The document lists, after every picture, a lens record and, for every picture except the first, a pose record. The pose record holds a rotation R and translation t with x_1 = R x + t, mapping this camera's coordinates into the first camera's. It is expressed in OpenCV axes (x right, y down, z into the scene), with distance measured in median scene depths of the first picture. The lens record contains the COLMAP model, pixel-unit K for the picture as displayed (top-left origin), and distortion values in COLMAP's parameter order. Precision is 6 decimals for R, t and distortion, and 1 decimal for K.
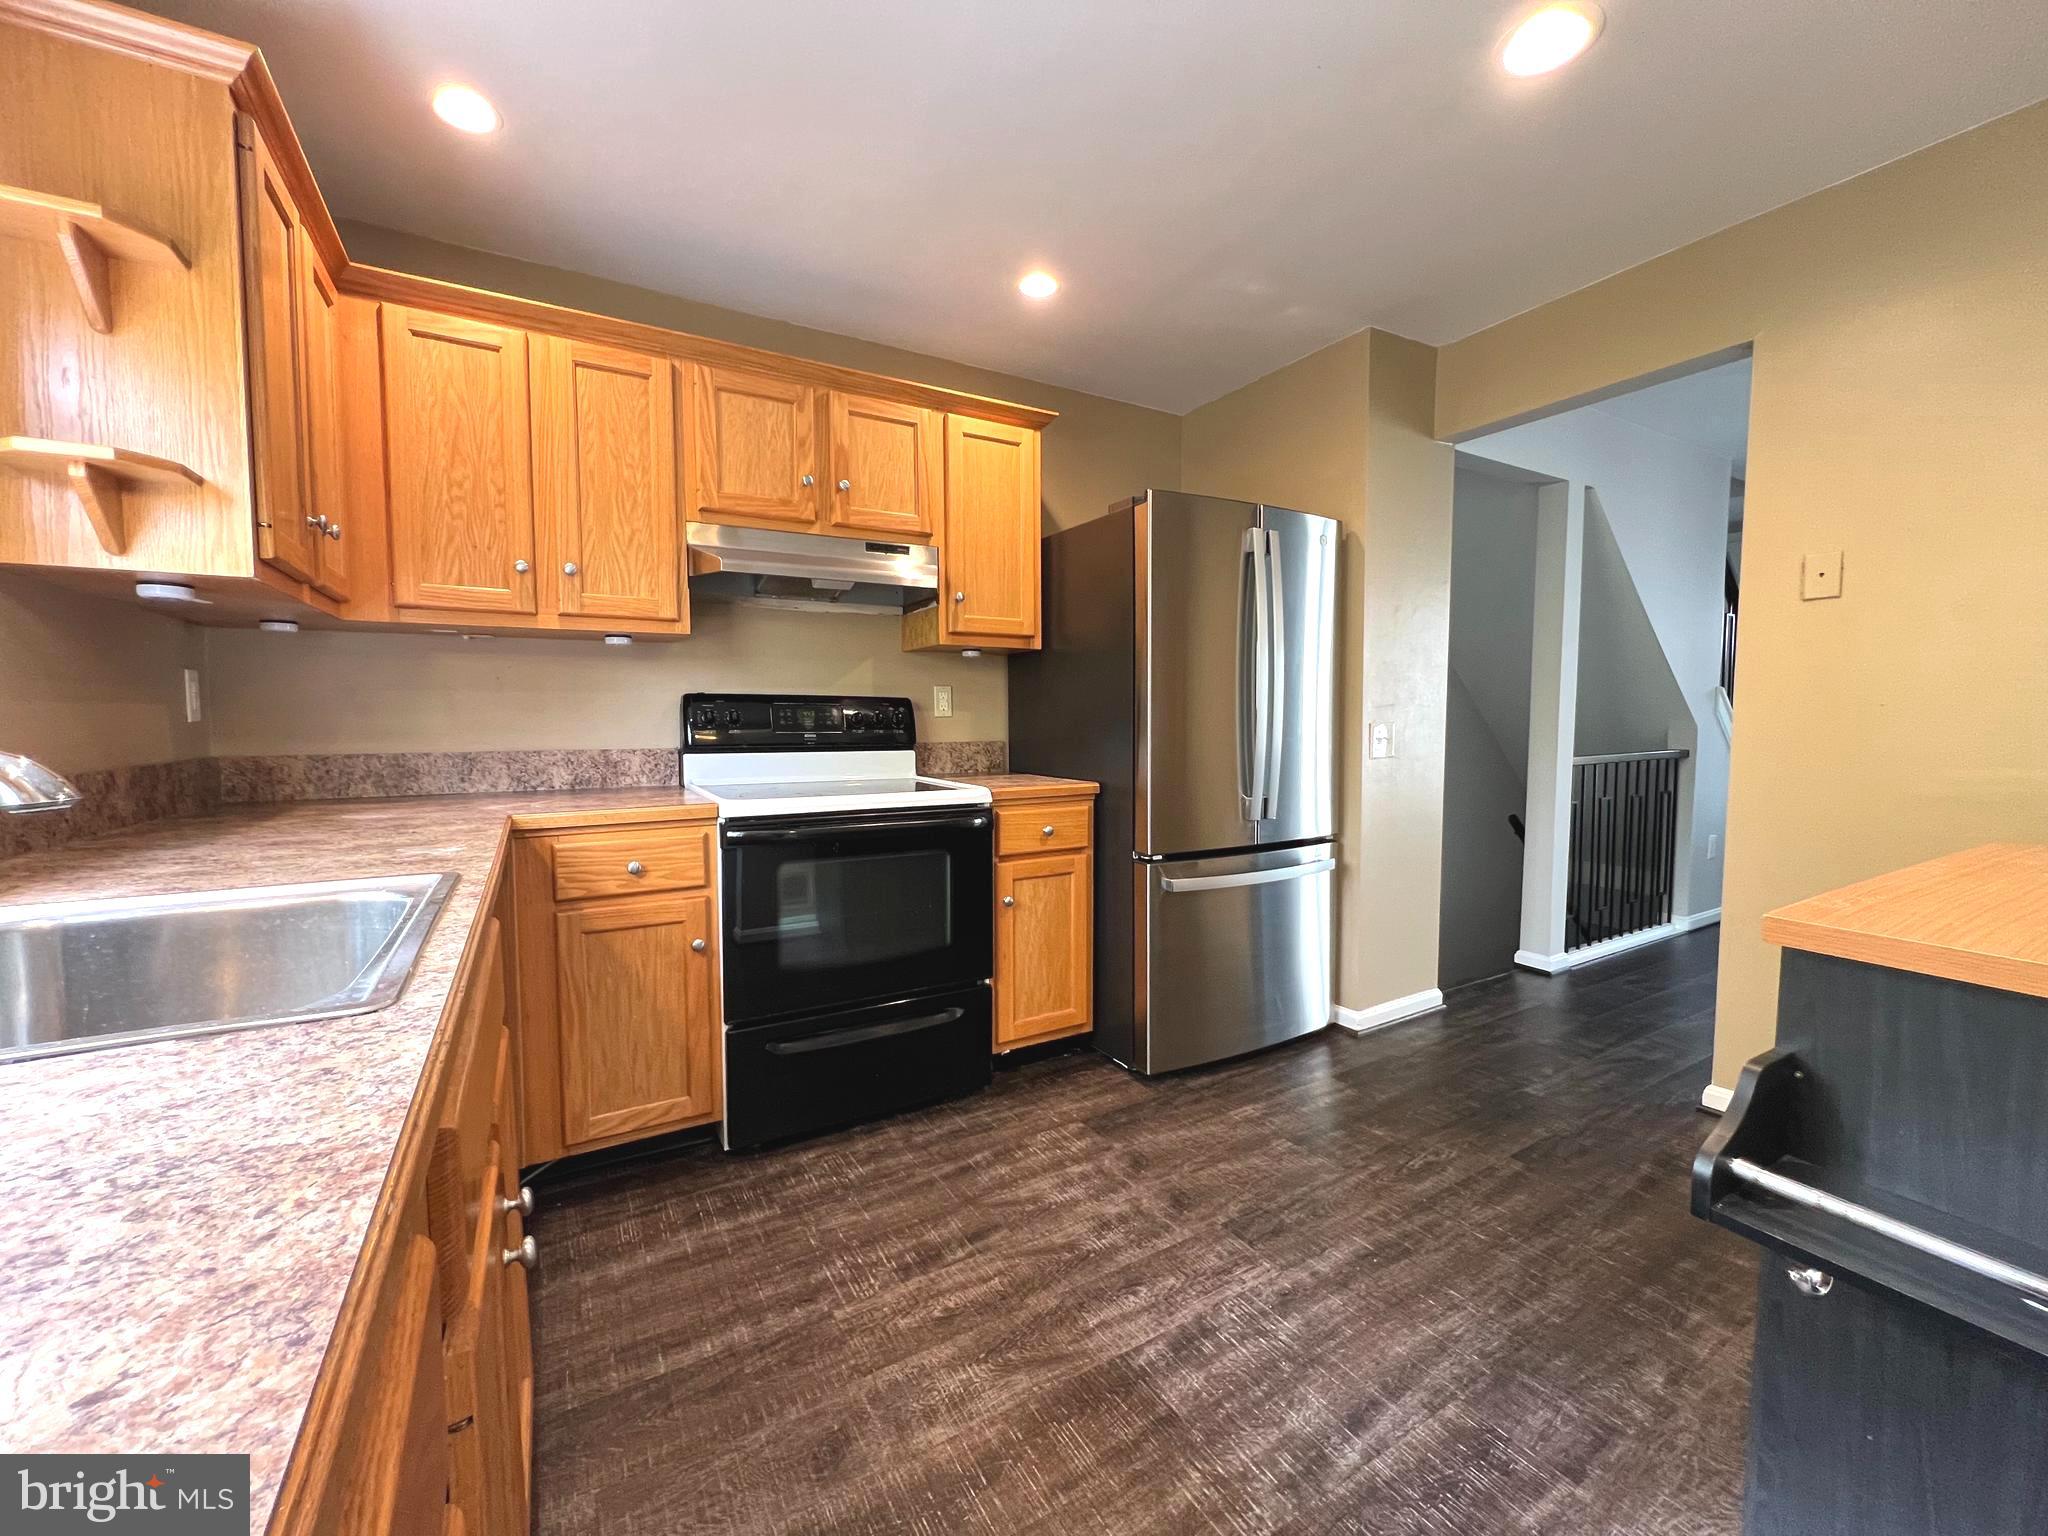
lens RADIAL K [[822.8, 0, 1027.8], [0, 822.8, 770.5], [0, 0, 1]] dist [0.009958, 0.000054]
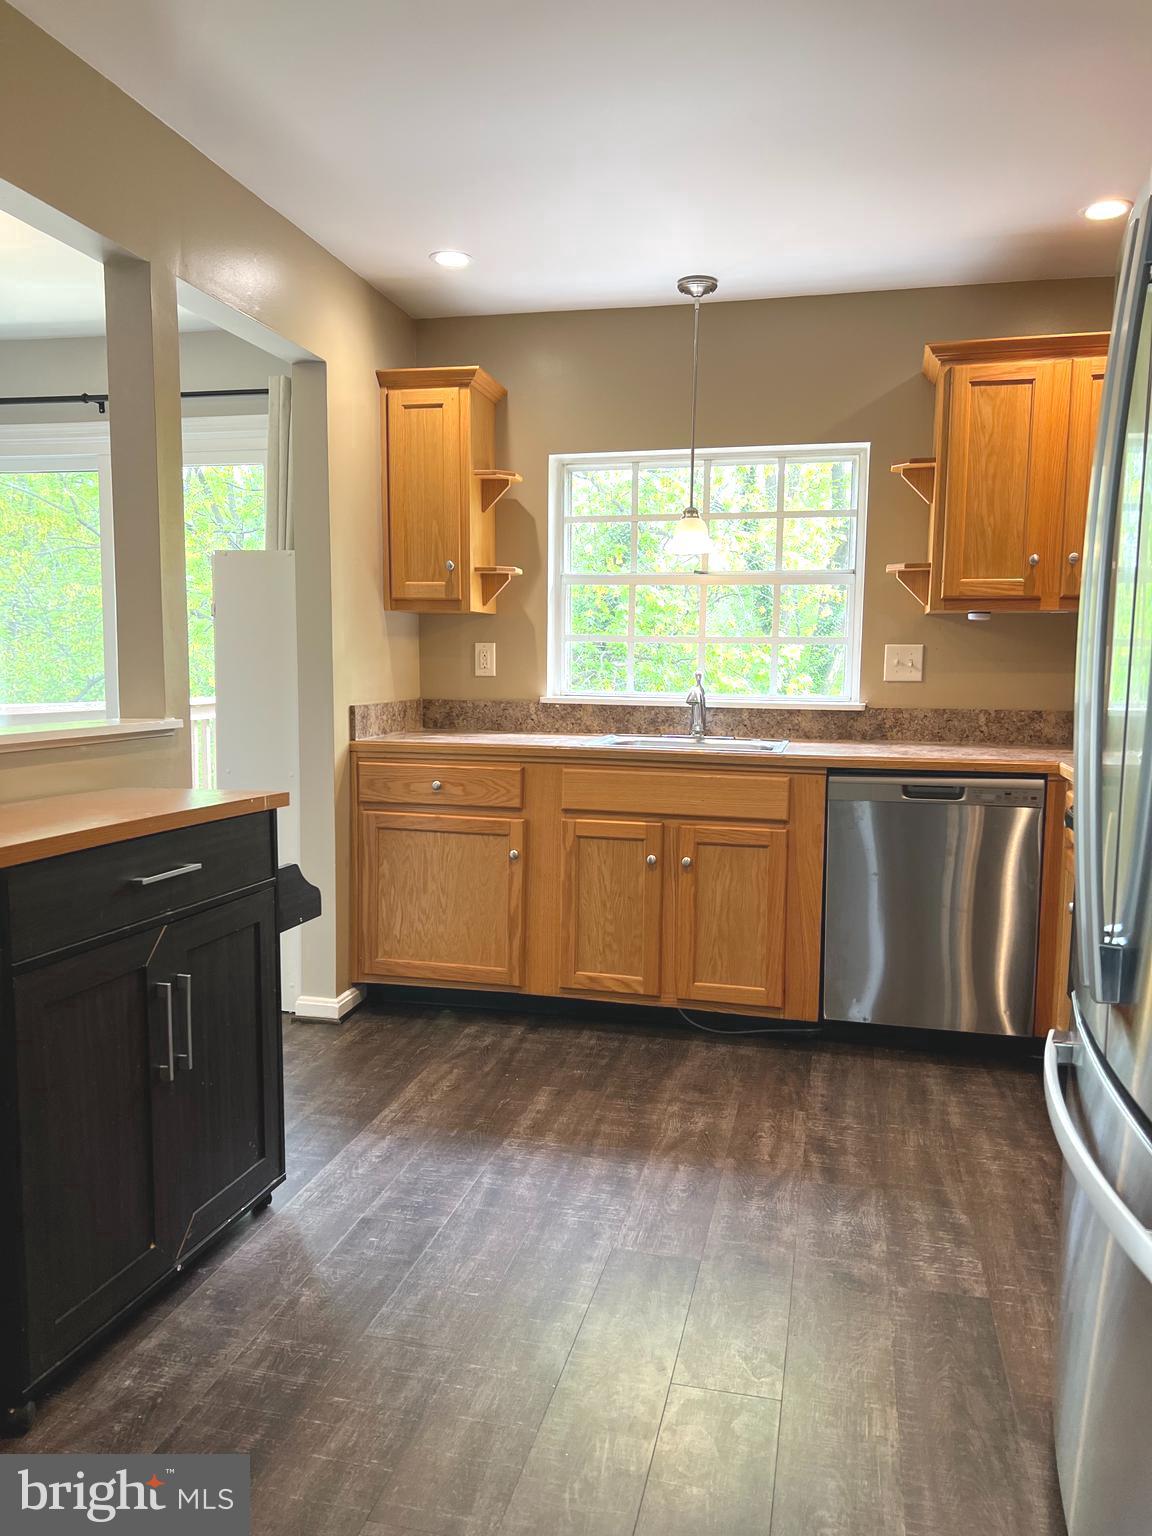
lens RADIAL K [[1162.4, 0, 580.5], [0, 1162.4, 756.5], [0, 0, 1]] dist [0.062480, -0.029703]
pose [[-0.695709, 0.054239, -0.716273, 1.449239], [-0.054288, 0.990323, 0.127721, -0.181259], [0.716270, 0.127742, -0.686032, 2.051484]]
